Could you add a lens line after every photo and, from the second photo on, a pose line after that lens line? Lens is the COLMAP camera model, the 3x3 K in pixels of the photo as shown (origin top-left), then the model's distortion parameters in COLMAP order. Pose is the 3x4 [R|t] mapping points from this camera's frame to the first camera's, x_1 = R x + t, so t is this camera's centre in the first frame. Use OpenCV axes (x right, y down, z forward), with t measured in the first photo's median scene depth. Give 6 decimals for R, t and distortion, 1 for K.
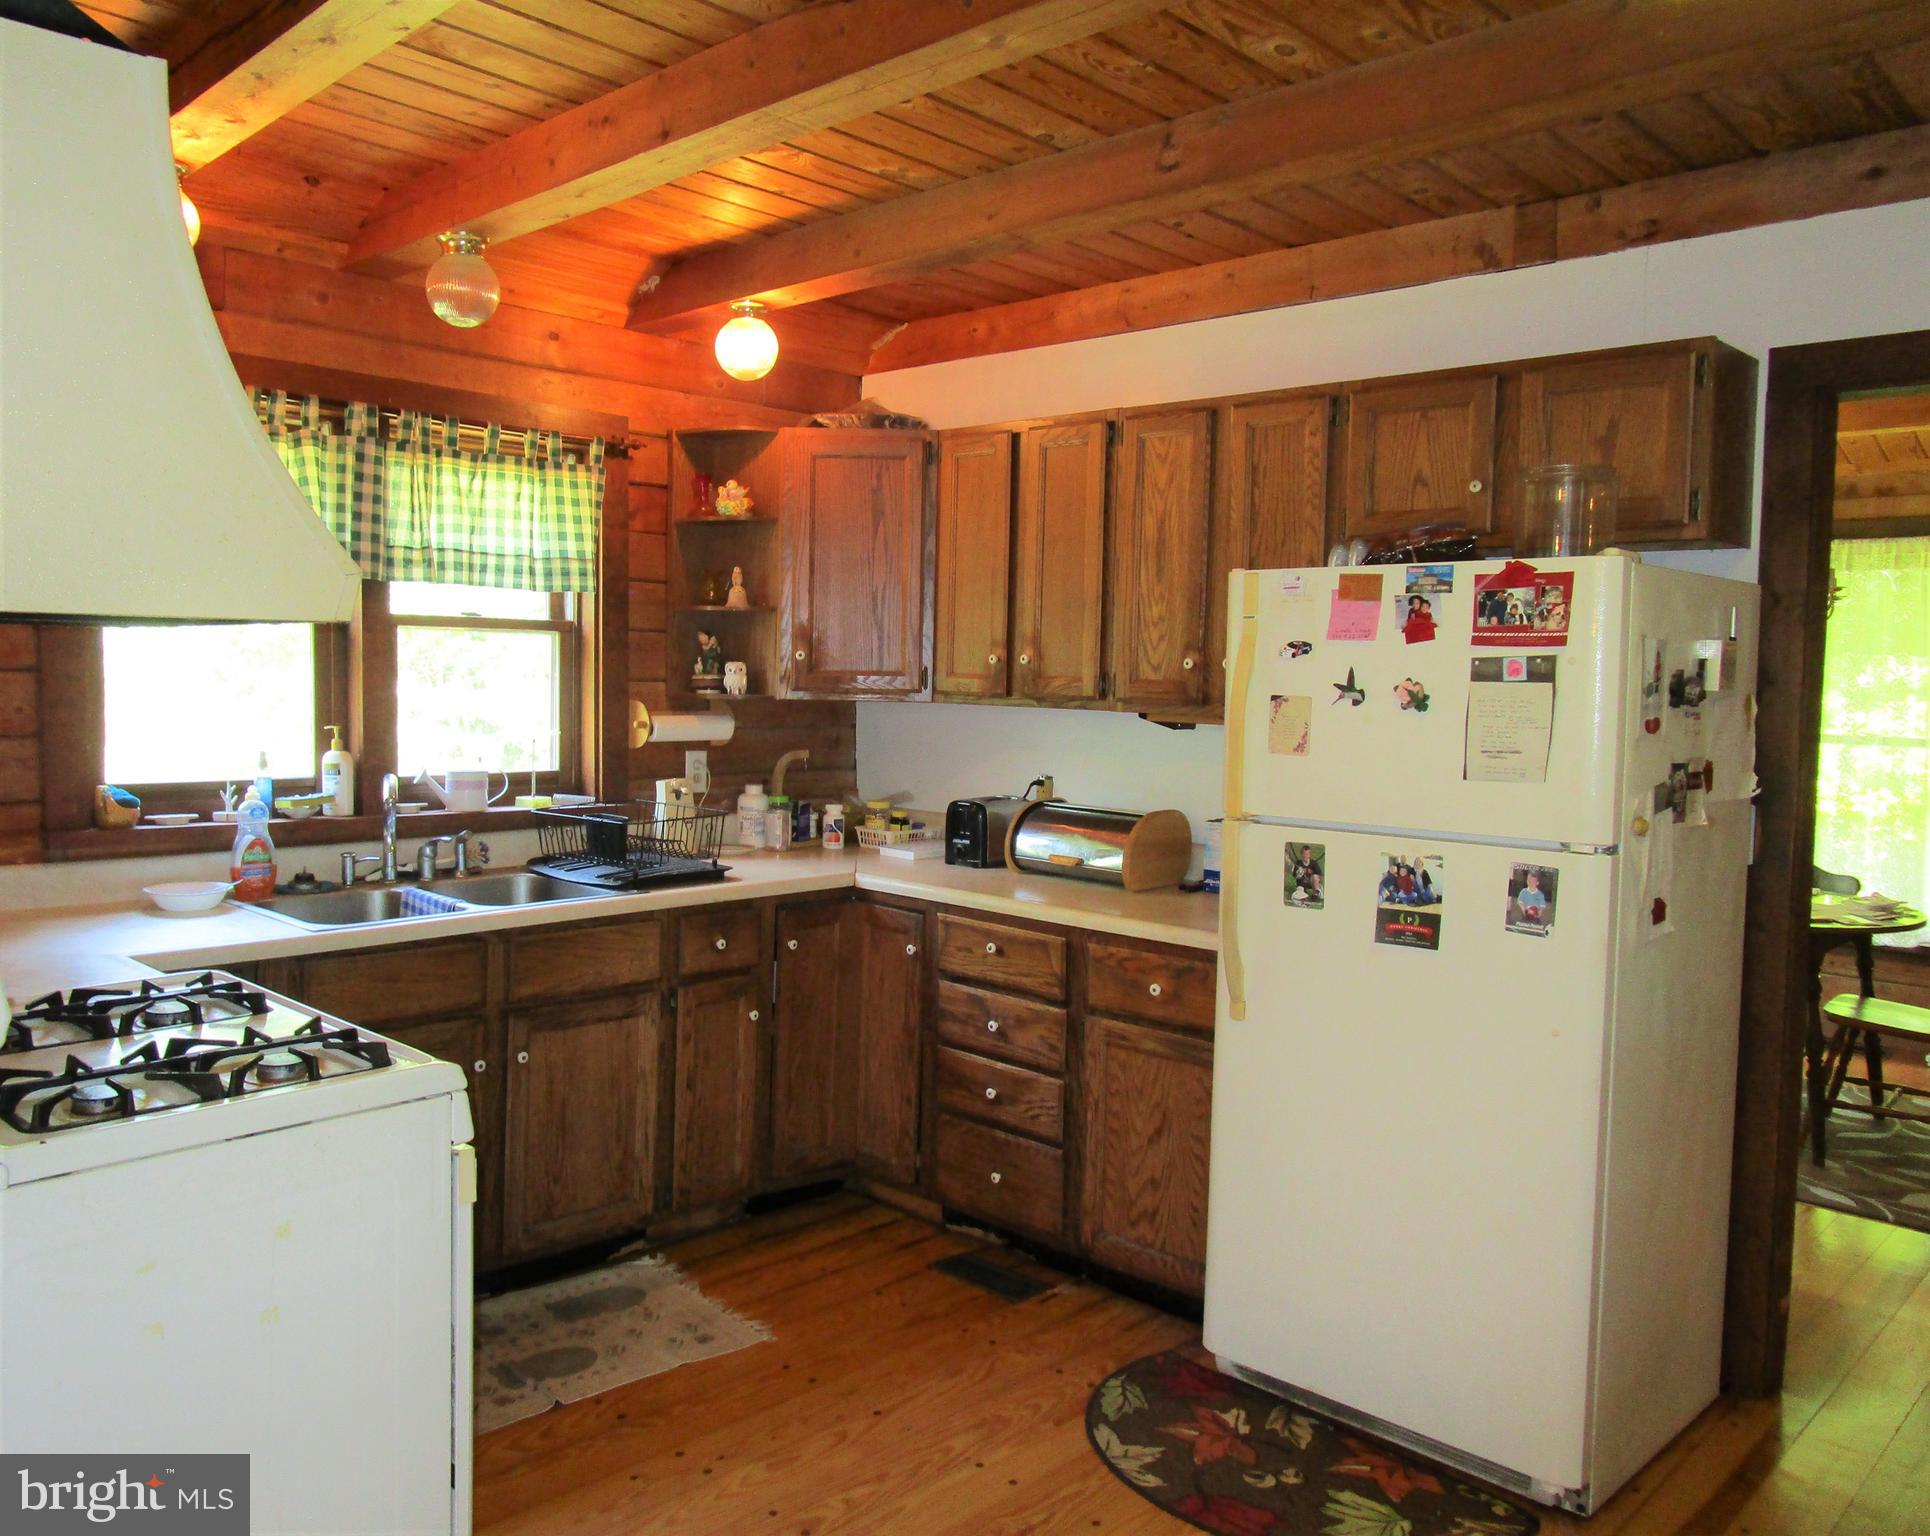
lens RADIAL K [[1489.6, 0, 932.6], [0, 1489.6, 741.2], [0, 0, 1]] dist [-0.027788, 0.018148]
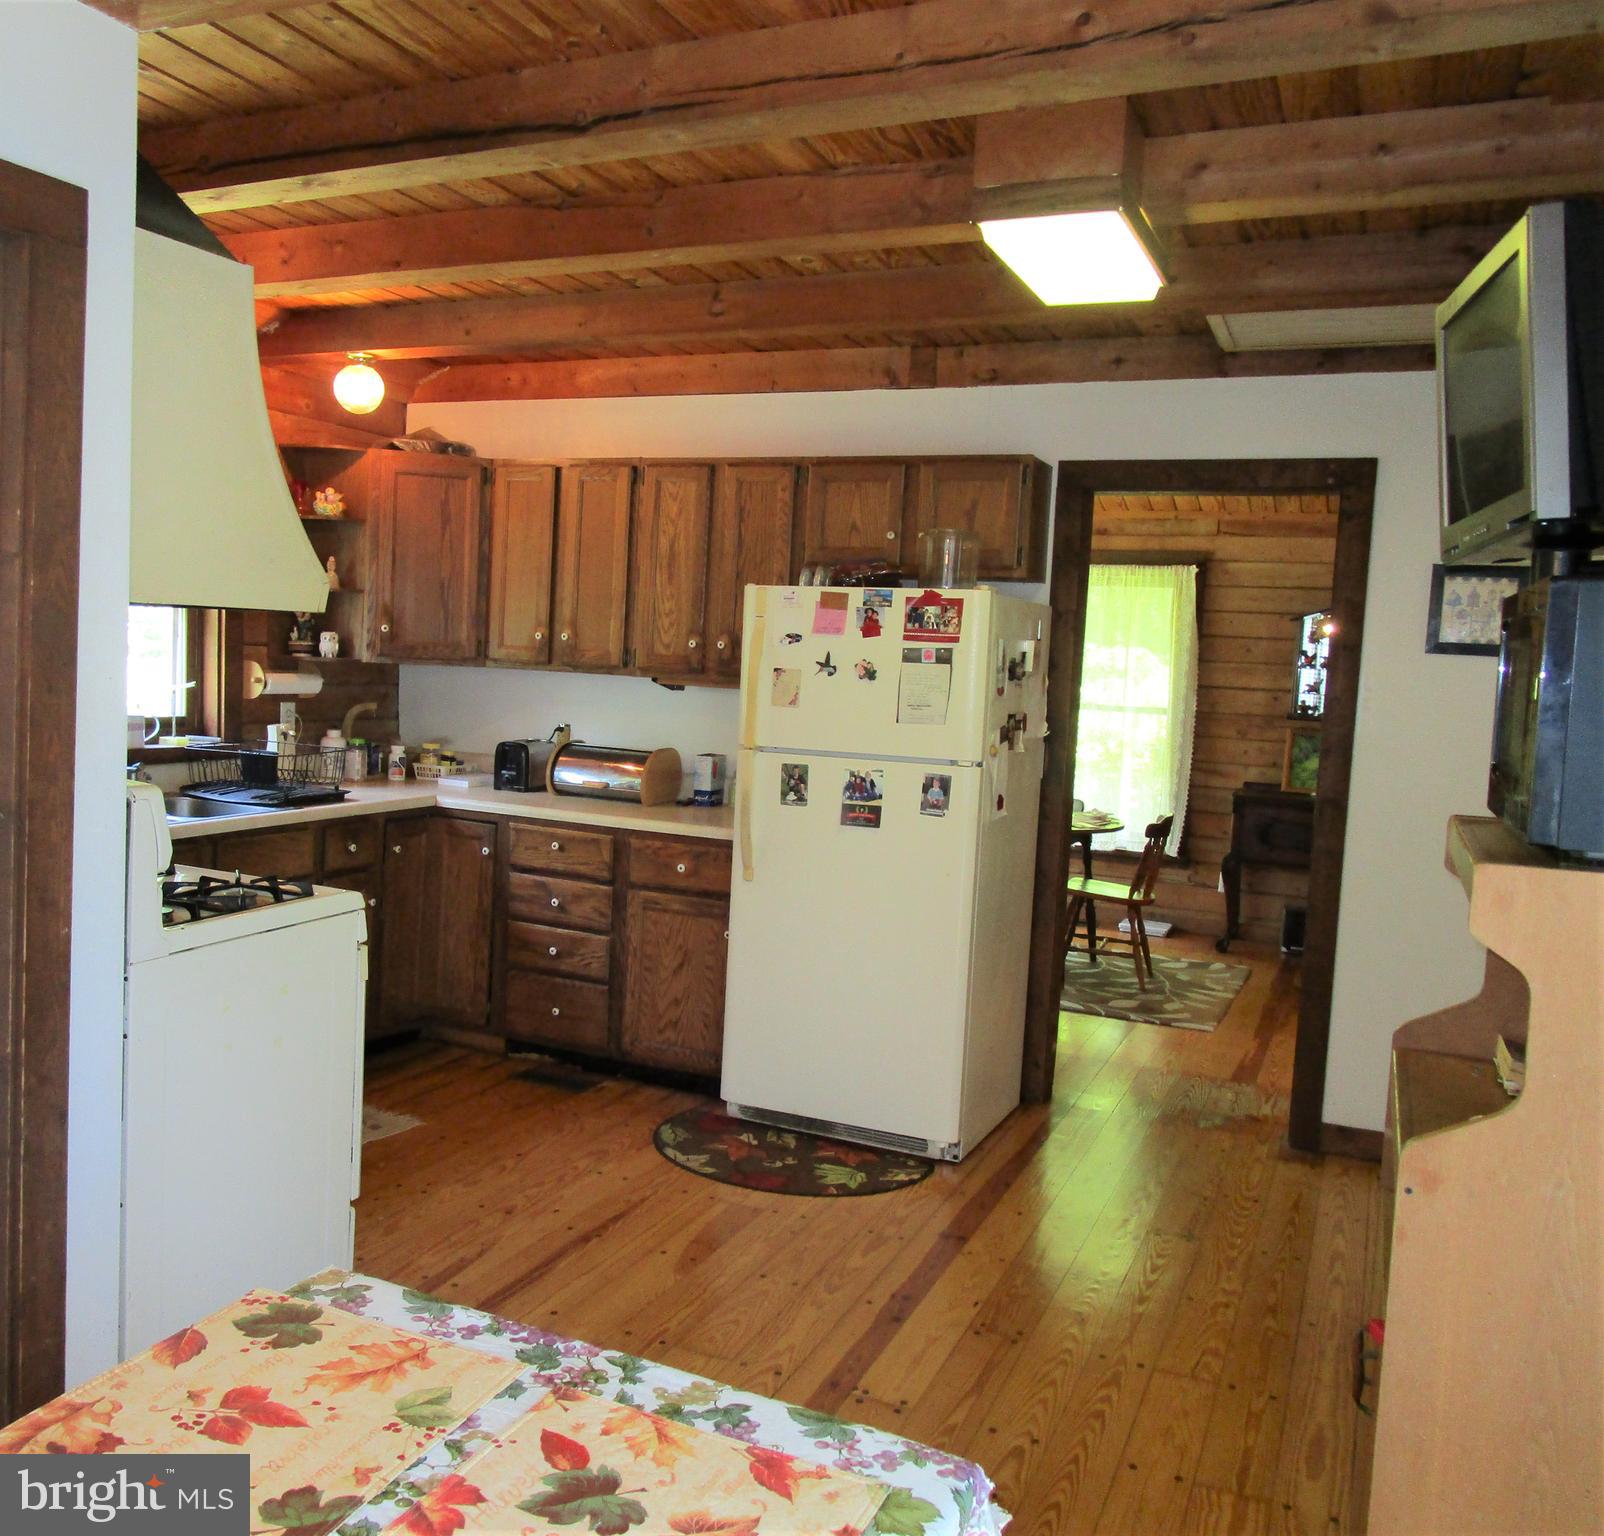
lens RADIAL K [[1359.7, 0, 801.8], [0, 1359.7, 765.2], [0, 0, 1]] dist [-0.029769, -0.002121]
pose [[0.932577, -0.004378, 0.360944, -0.213522], [-0.011686, 0.999036, 0.042309, 0.008148], [-0.360781, -0.043674, 0.931627, -0.271474]]
